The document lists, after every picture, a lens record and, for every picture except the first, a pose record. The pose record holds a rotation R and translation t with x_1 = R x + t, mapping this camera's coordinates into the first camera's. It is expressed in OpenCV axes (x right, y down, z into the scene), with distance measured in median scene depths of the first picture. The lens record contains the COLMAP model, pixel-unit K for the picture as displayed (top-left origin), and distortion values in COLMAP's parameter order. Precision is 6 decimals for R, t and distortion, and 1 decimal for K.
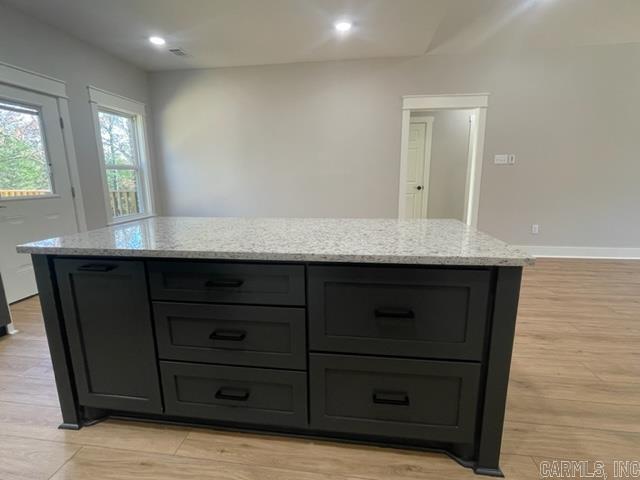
lens RADIAL K [[316.1, 0, 318.8], [0, 316.1, 236.7], [0, 0, 1]] dist [0.002209, -0.001714]
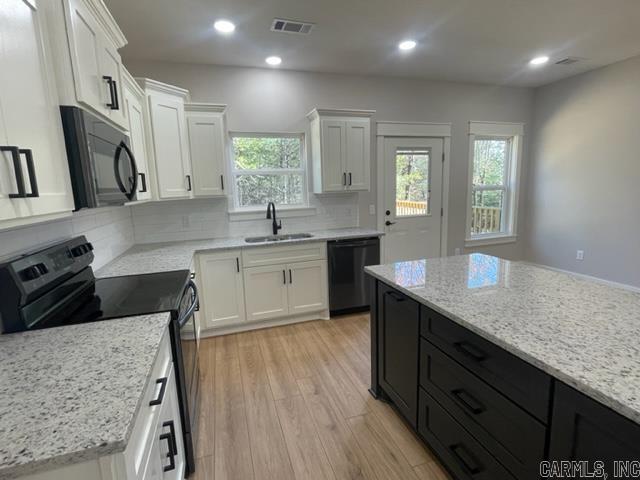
lens RADIAL K [[316.1, 0, 319.4], [0, 316.1, 237.0], [0, 0, 1]] dist [0.002209, -0.001714]
pose [[0.432014, 0.143887, -0.890315, 0.133872], [-0.141395, 0.985789, 0.090707, -0.092429], [0.890714, 0.086699, 0.446220, 0.031731]]
